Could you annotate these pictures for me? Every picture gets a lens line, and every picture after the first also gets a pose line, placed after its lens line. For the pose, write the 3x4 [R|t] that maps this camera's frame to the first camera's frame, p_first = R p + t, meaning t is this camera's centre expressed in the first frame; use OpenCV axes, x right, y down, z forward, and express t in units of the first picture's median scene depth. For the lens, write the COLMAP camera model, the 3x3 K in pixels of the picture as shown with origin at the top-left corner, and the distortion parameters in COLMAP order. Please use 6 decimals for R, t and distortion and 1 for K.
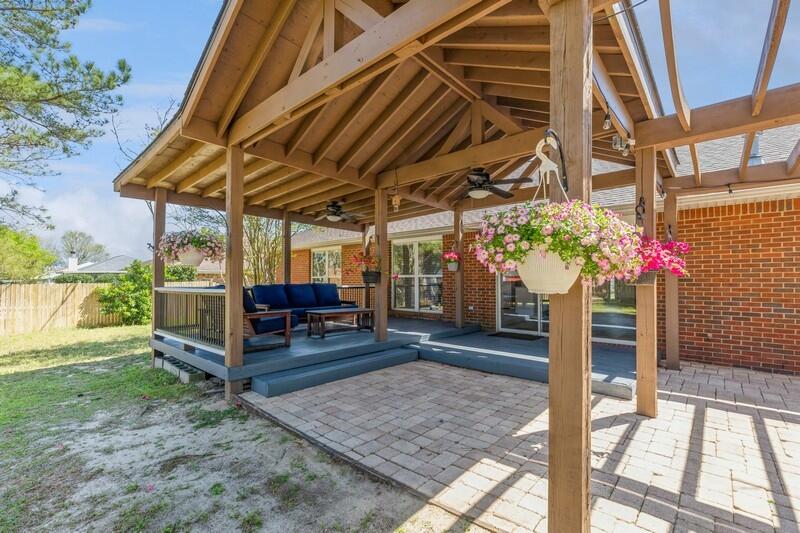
lens RADIAL K [[358.4, 0, 404.4], [0, 358.4, 272.7], [0, 0, 1]] dist [-0.000562, -0.000232]
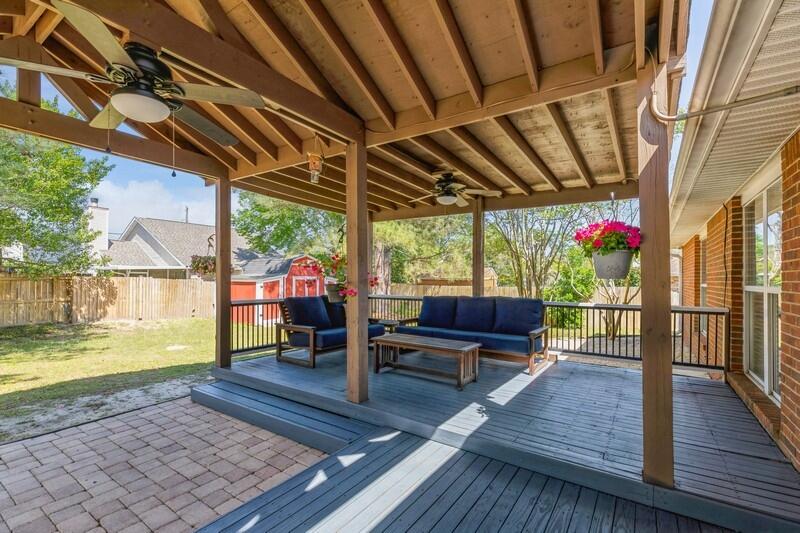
lens RADIAL K [[358.4, 0, 404.4], [0, 358.4, 272.7], [0, 0, 1]] dist [-0.000562, -0.000232]
pose [[0.137144, -0.025260, -0.990229, 0.429801], [0.012715, 0.999637, -0.023739, -0.002818], [0.990469, -0.009335, 0.137416, 0.802931]]
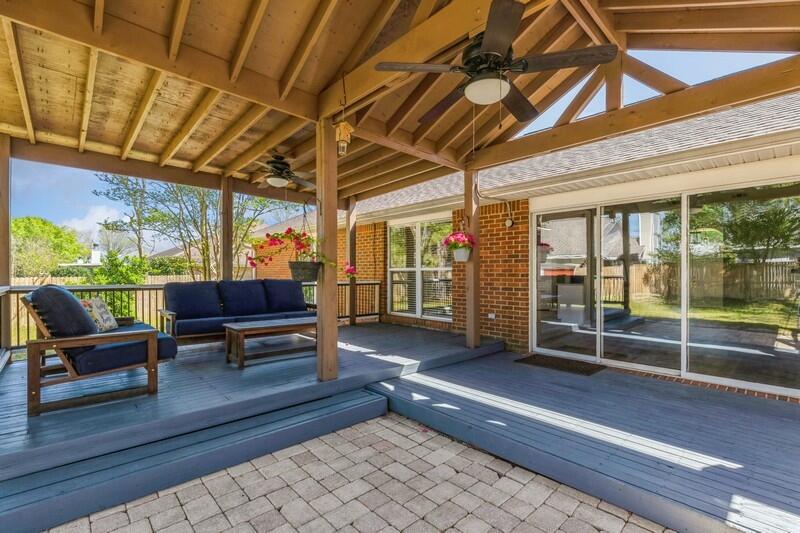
lens RADIAL K [[358.4, 0, 404.4], [0, 358.4, 272.7], [0, 0, 1]] dist [-0.000562, -0.000232]
pose [[0.995412, 0.000844, -0.095681, 0.095038], [0.001077, 0.999799, 0.020025, 0.002536], [0.095678, -0.020036, 0.995211, 0.339631]]
